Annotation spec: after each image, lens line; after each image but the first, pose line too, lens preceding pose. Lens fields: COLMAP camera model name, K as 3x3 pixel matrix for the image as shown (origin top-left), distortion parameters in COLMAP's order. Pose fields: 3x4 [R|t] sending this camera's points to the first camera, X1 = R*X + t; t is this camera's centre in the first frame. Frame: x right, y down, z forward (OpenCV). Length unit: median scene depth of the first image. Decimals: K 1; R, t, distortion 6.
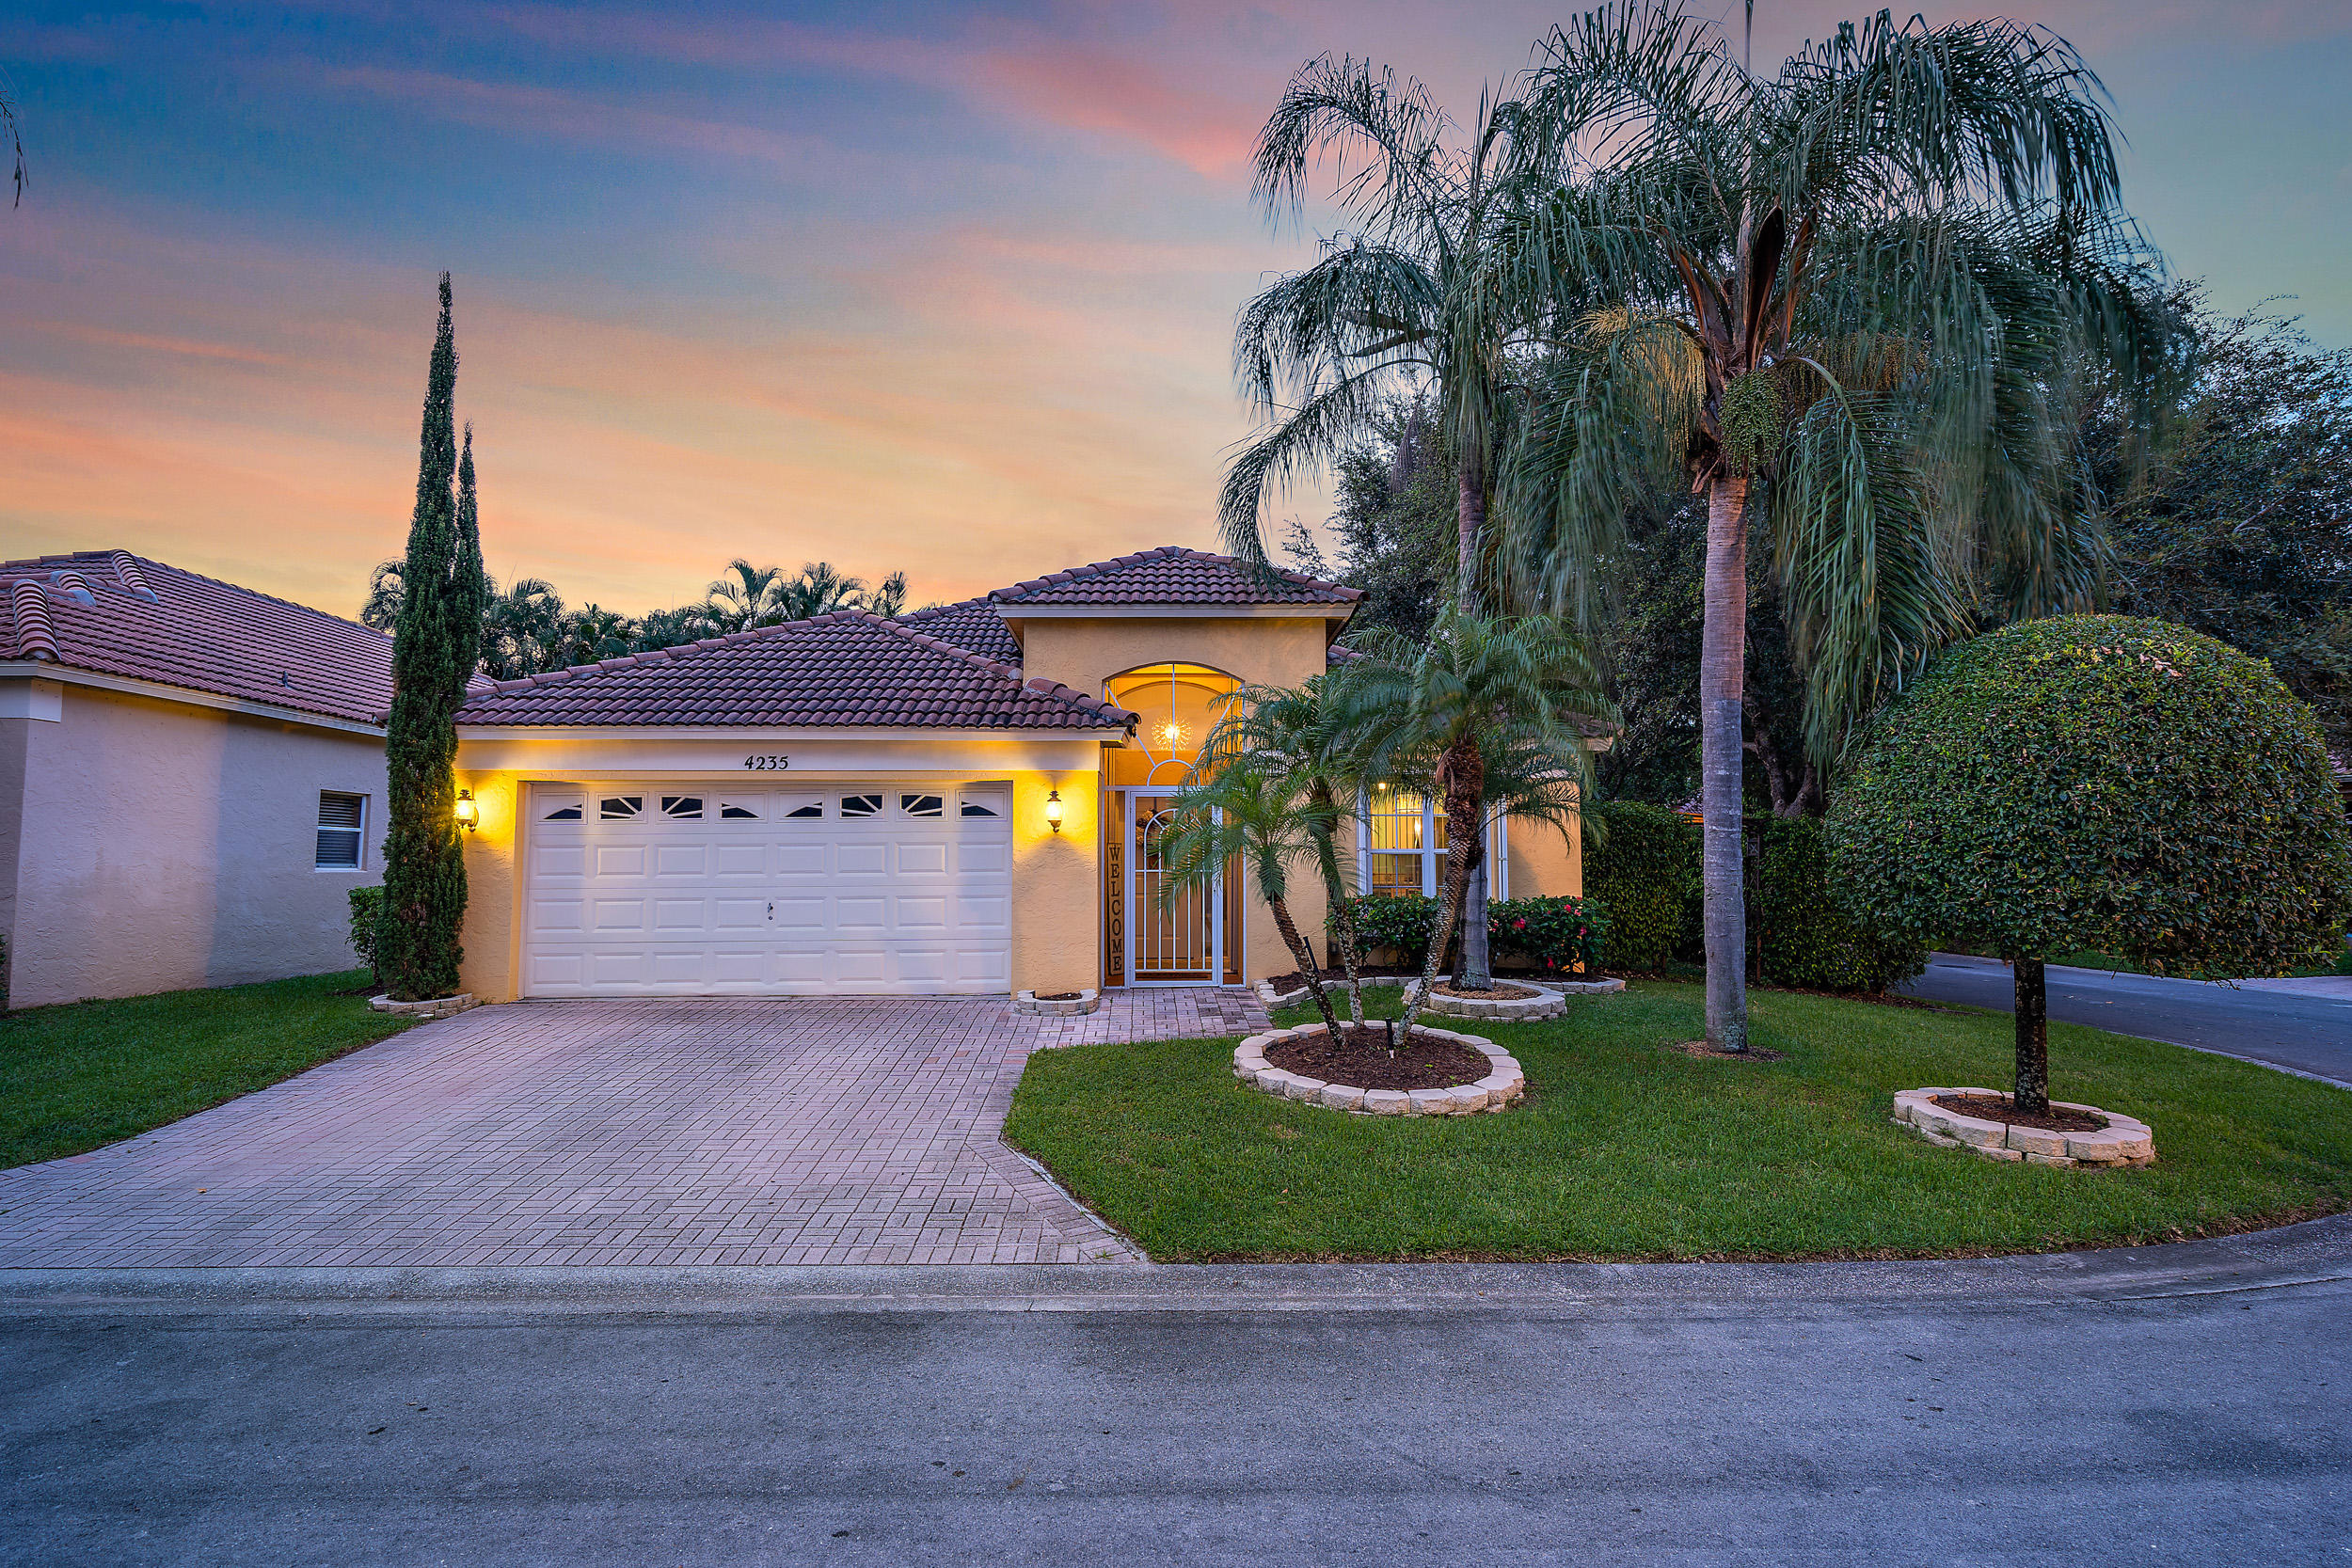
lens RADIAL K [[1191.6, 0, 1177.6], [0, 1191.6, 789.0], [0, 0, 1]] dist [0.003813, 0.000573]
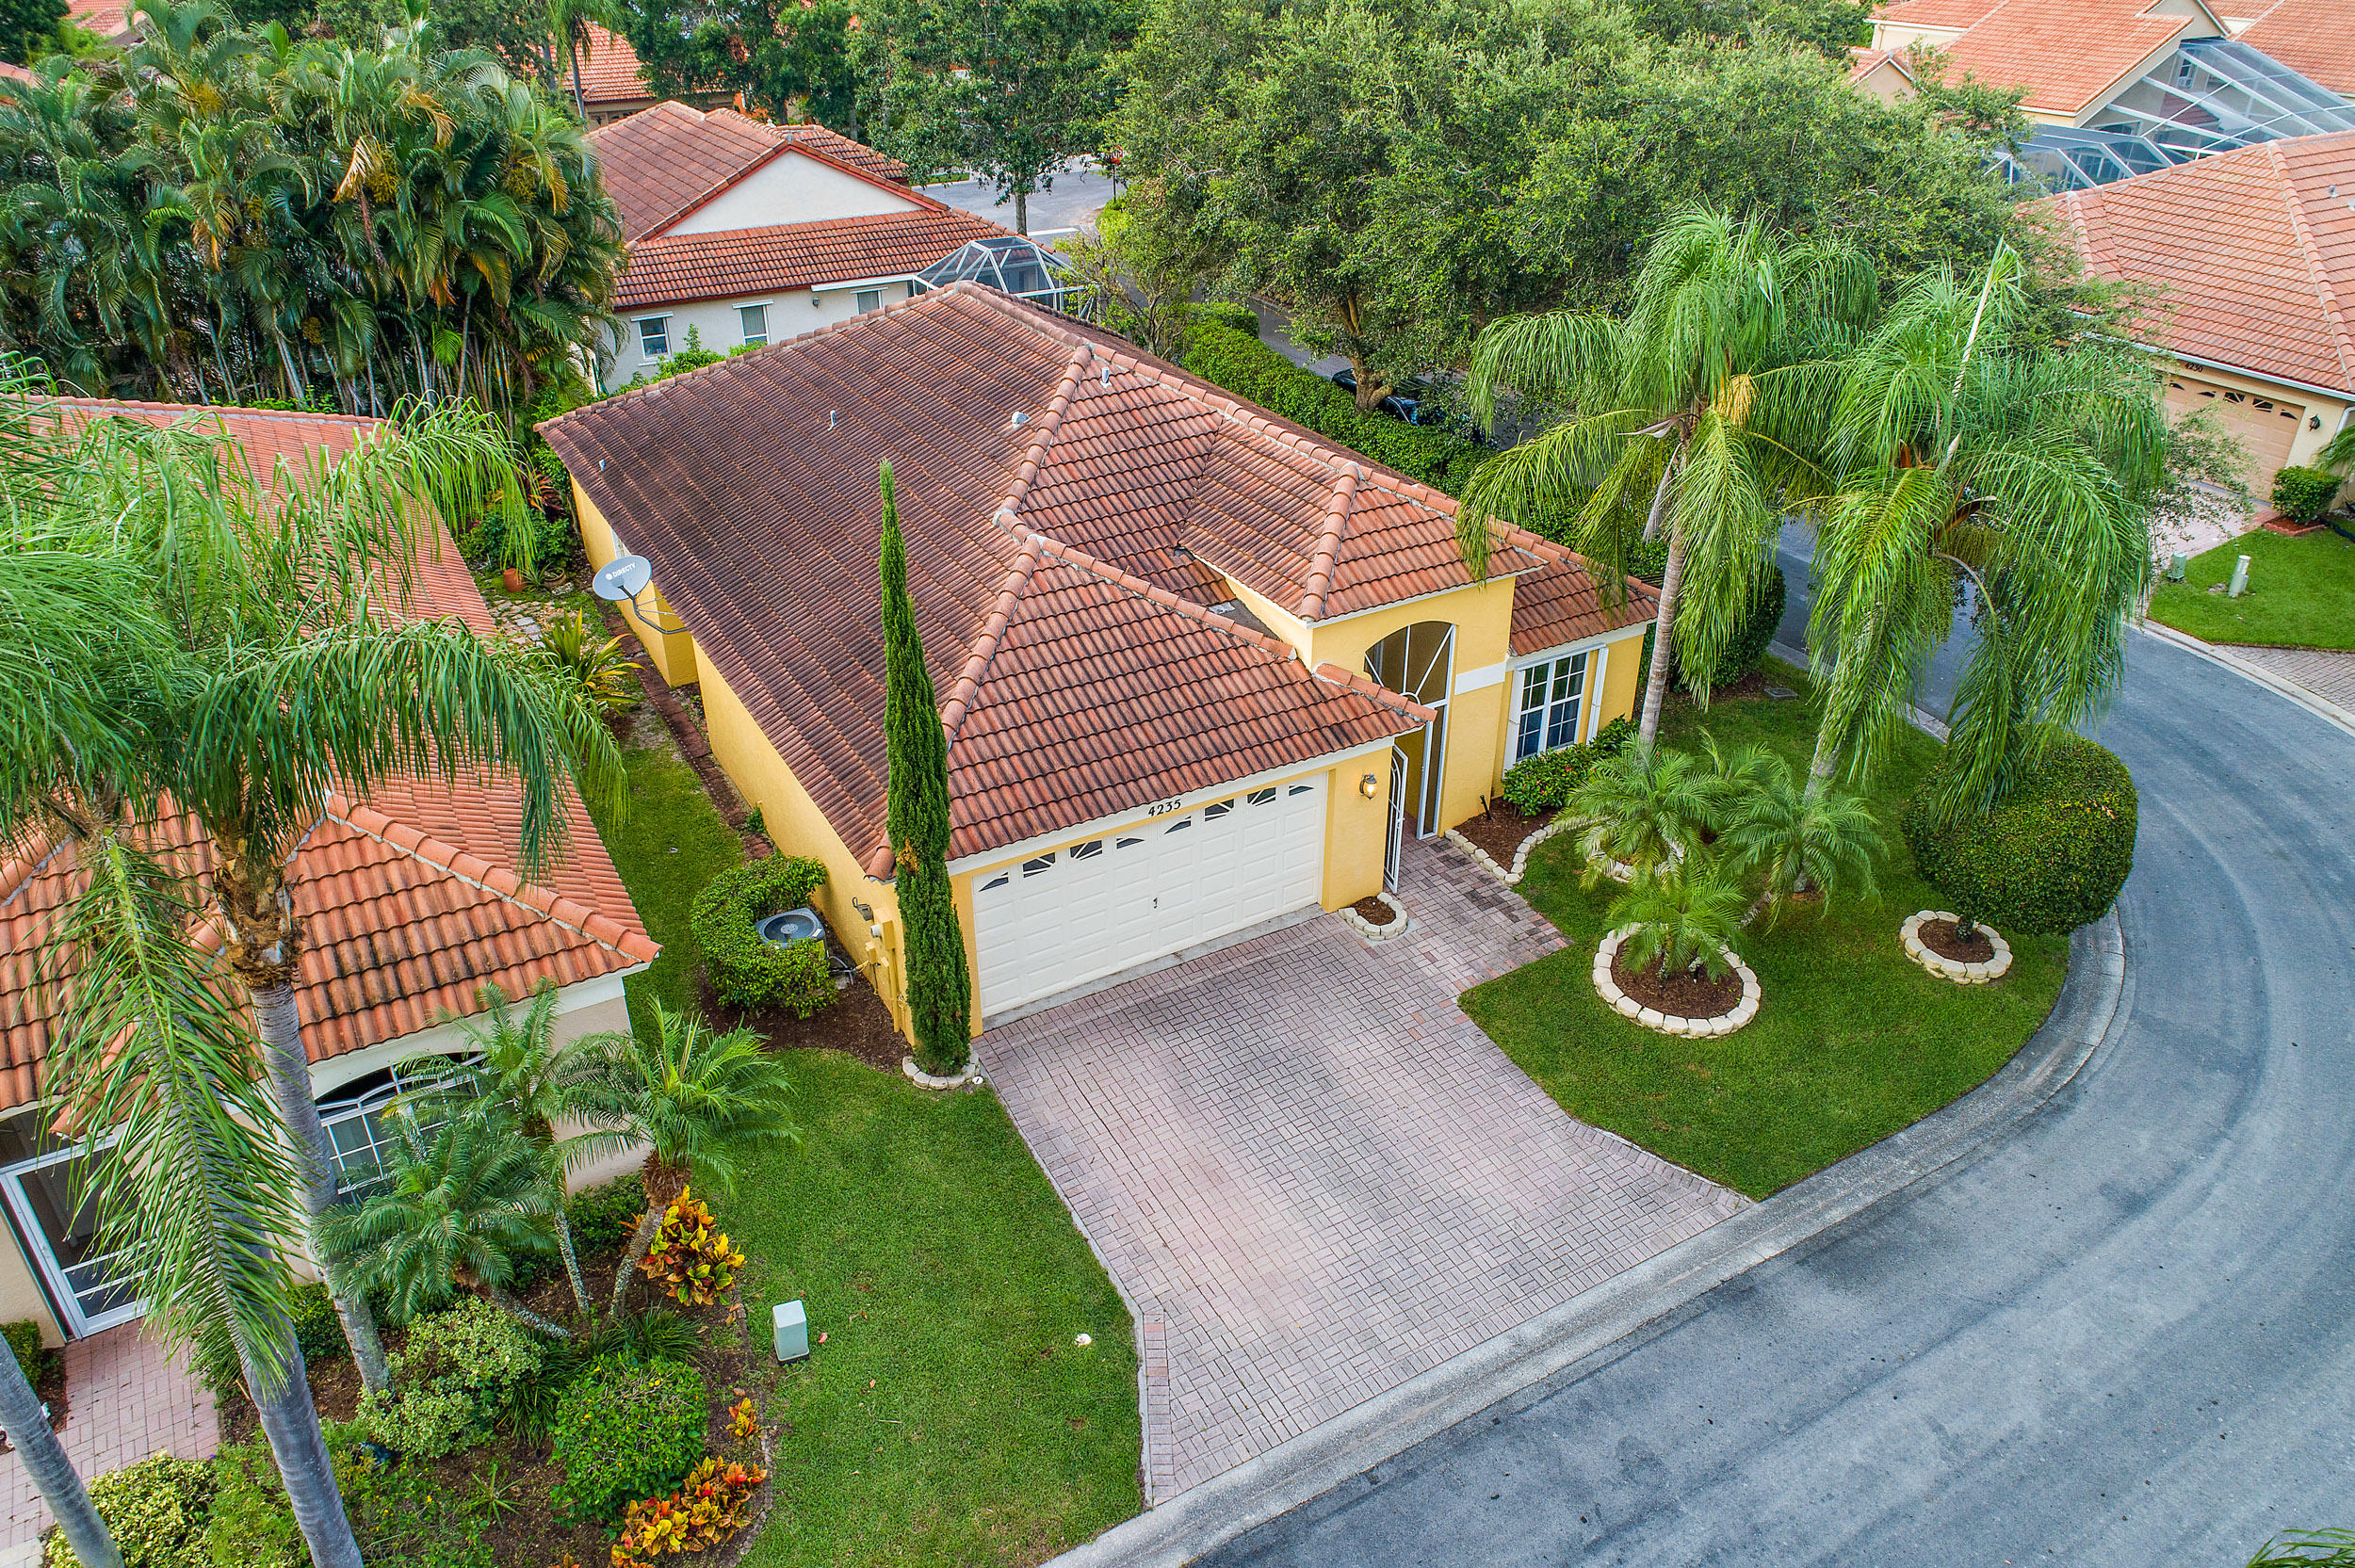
lens RADIAL K [[1564.2, 0, 1152.7], [0, 1564.2, 777.1], [0, 0, 1]] dist [-0.005187, 0.000200]
pose [[0.882267, -0.240454, 0.404706, -1.487076], [-0.024512, 0.835074, 0.549591, -1.367382], [-0.470111, -0.494806, 0.730865, -0.157573]]
